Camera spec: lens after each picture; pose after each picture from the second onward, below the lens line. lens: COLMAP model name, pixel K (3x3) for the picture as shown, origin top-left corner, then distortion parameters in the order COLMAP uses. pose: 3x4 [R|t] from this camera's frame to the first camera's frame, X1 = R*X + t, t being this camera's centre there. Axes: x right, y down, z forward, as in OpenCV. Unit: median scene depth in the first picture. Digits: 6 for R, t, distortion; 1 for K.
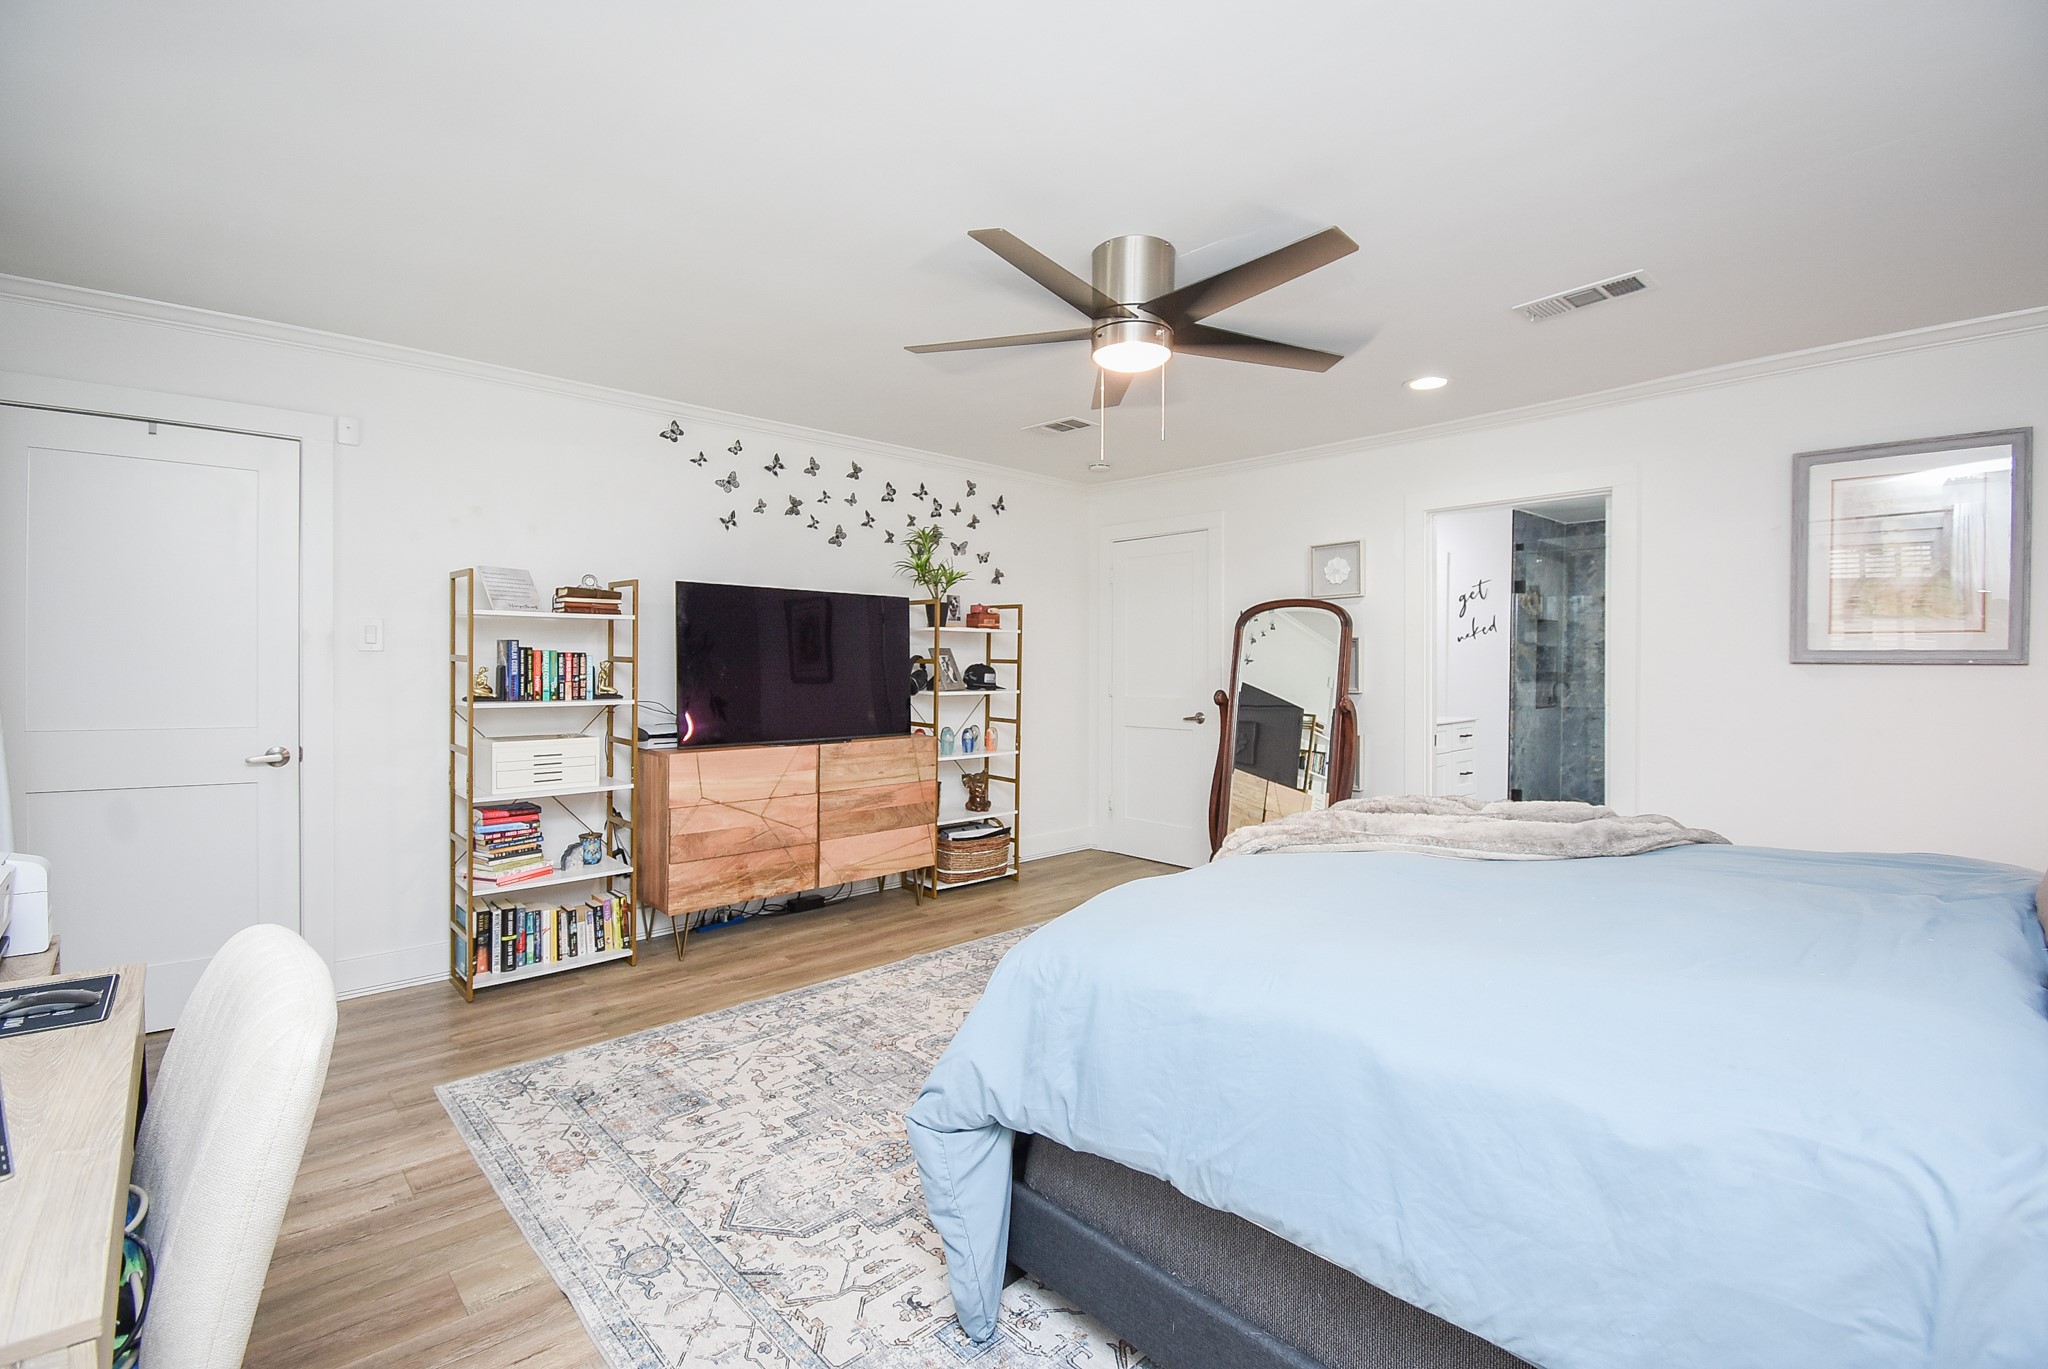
lens RADIAL K [[902.3, 0, 1018.4], [0, 902.3, 677.7], [0, 0, 1]] dist [0.021656, -0.025061]
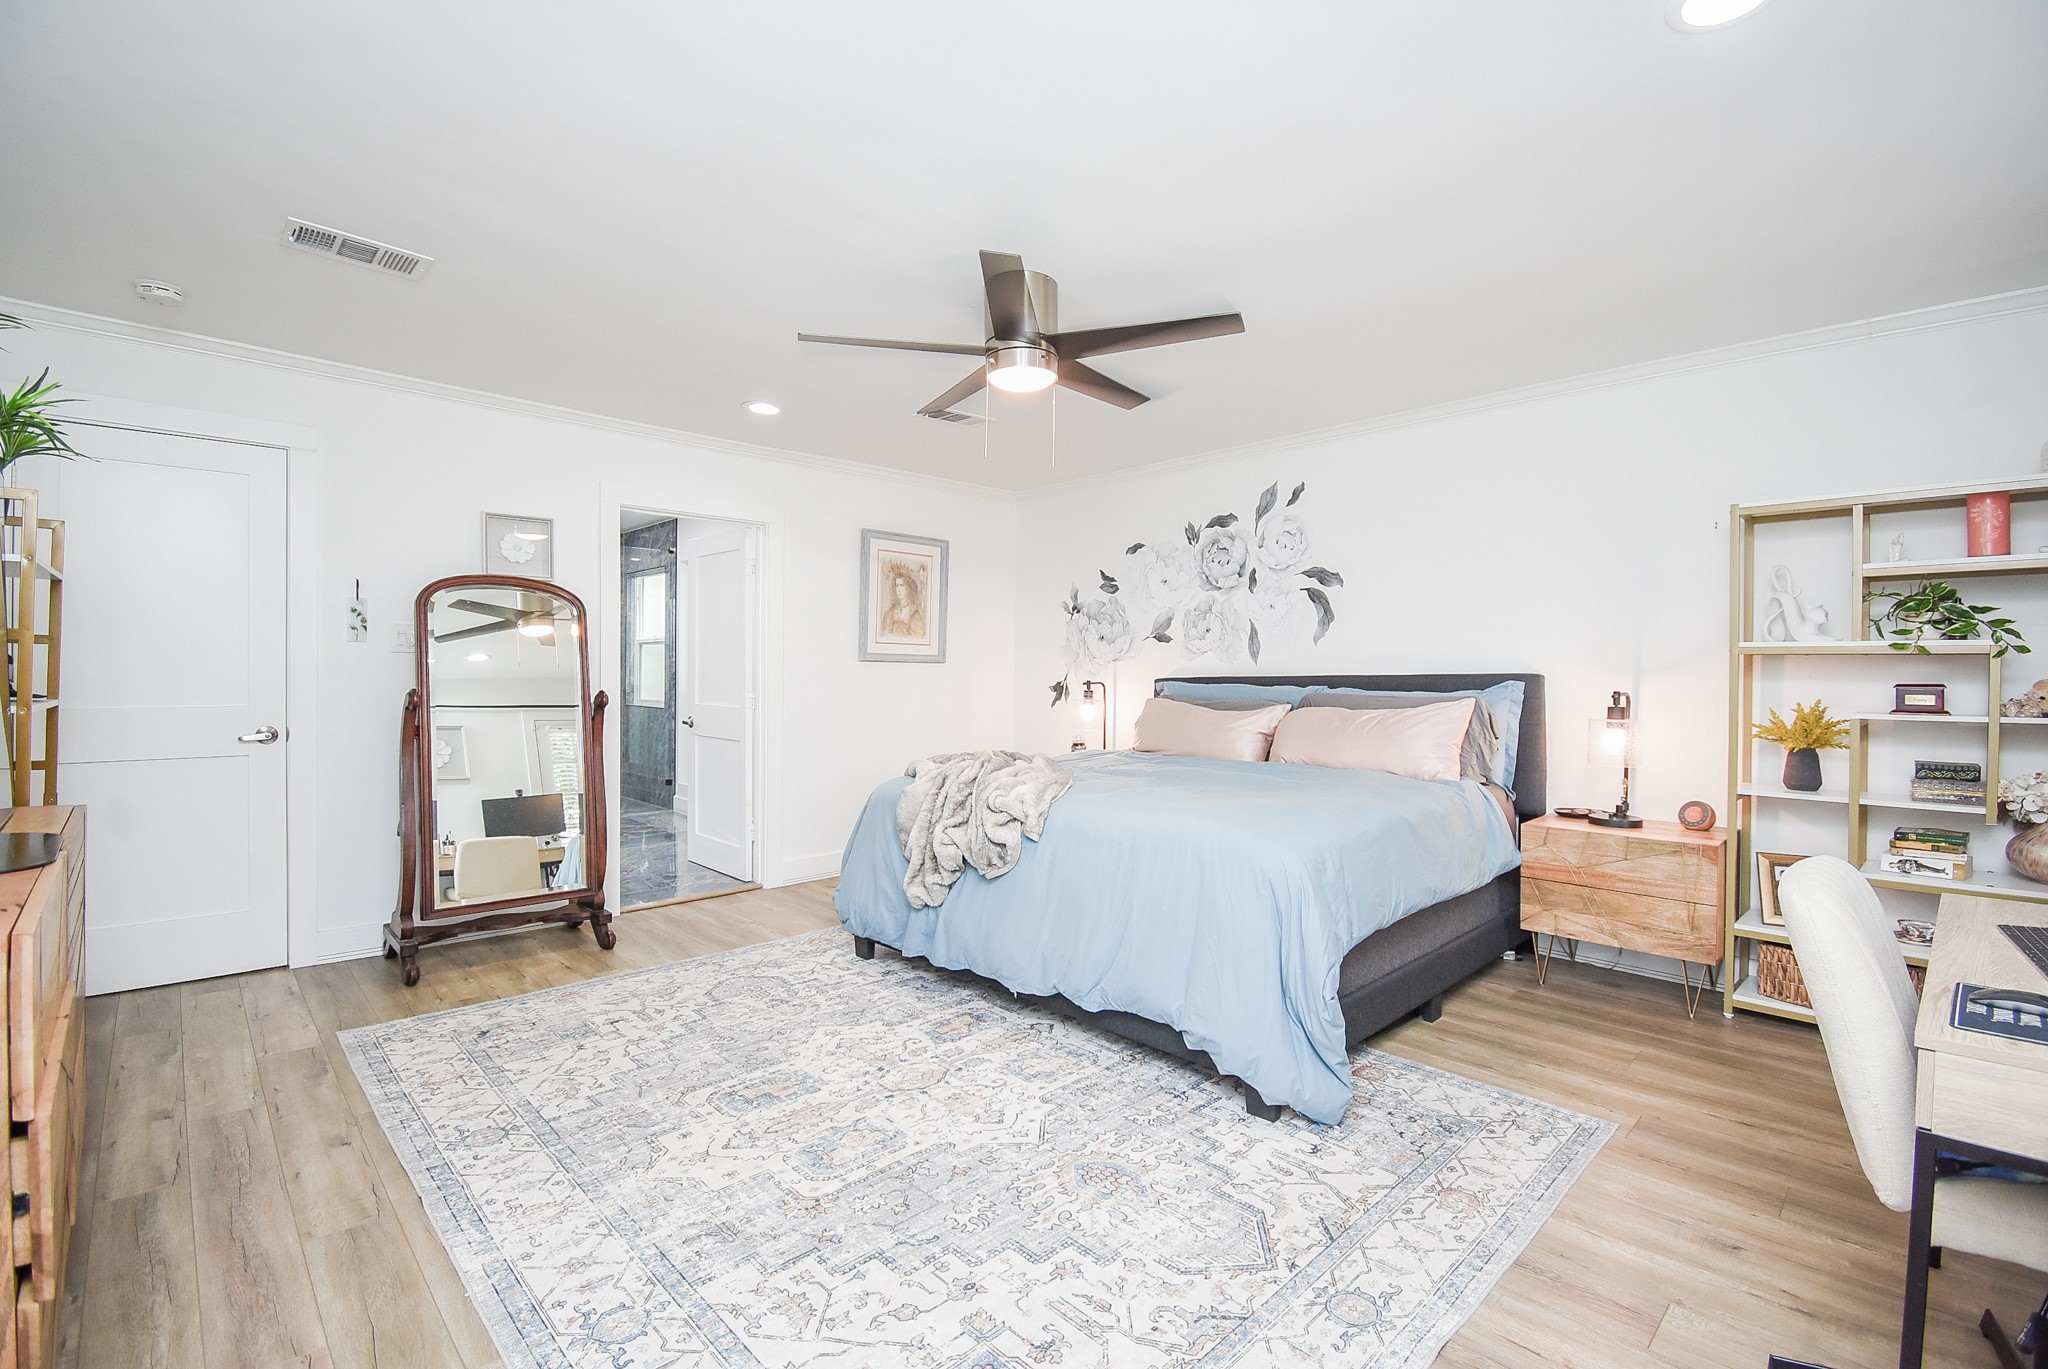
lens RADIAL K [[902.3, 0, 1018.4], [0, 902.3, 677.7], [0, 0, 1]] dist [0.021656, -0.025061]
pose [[-0.010747, -0.006676, 0.999920, -0.910146], [0.007799, 0.999947, 0.006760, 0.005921], [-0.999912, 0.007871, -0.010695, 0.934844]]
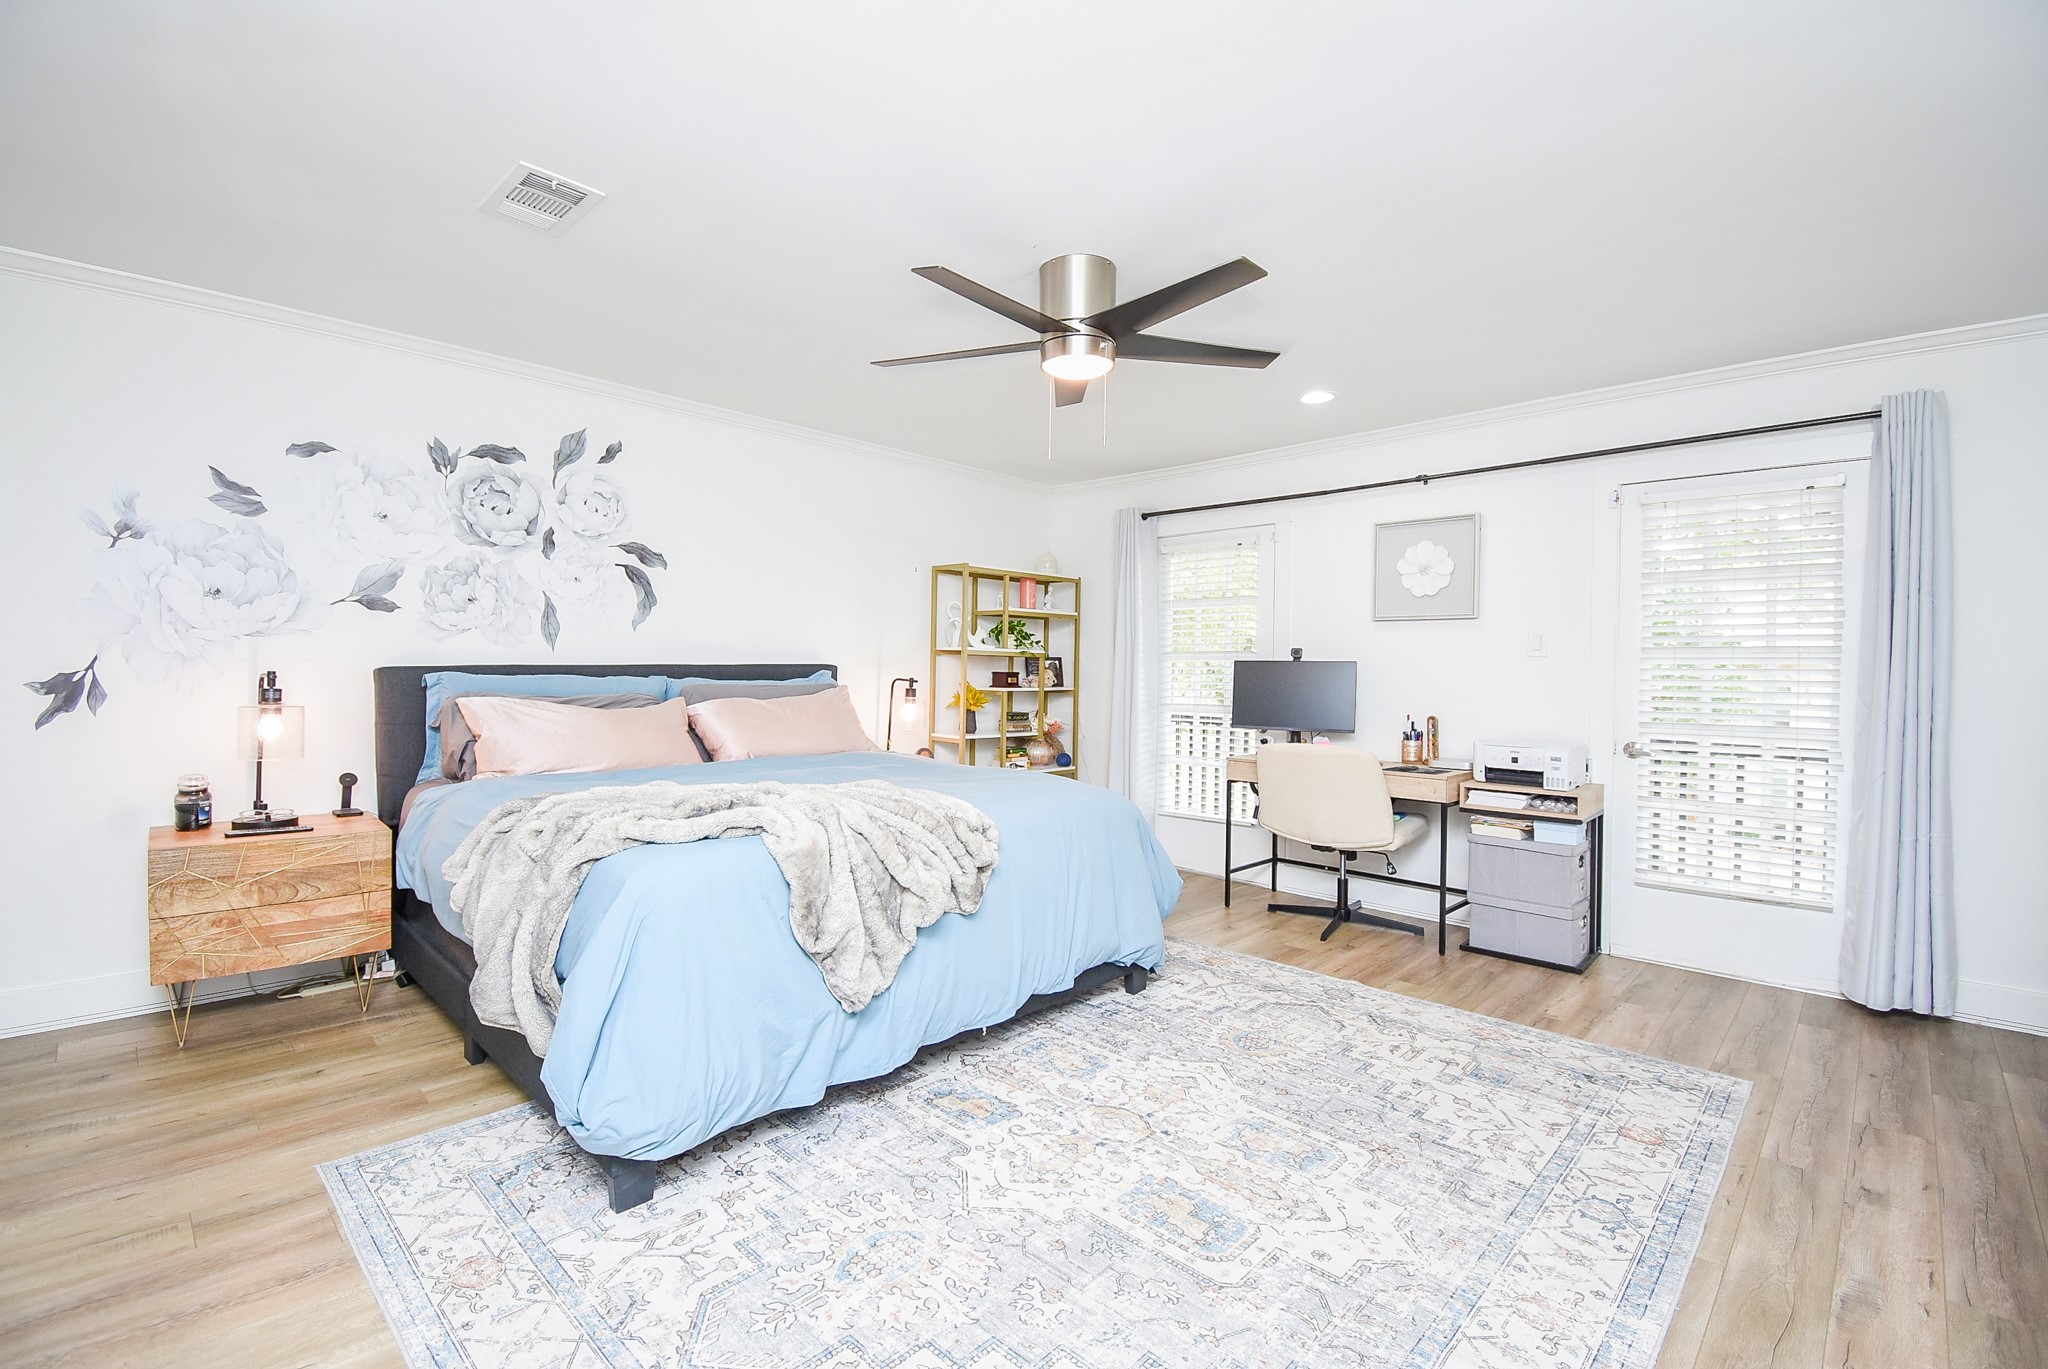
lens RADIAL K [[902.3, 0, 1018.4], [0, 902.3, 677.7], [0, 0, 1]] dist [0.021656, -0.025061]
pose [[-0.998660, -0.015517, -0.049369, 0.222462], [-0.016749, 0.999556, 0.024636, -0.008124], [0.048964, 0.025430, -0.998477, 1.911578]]
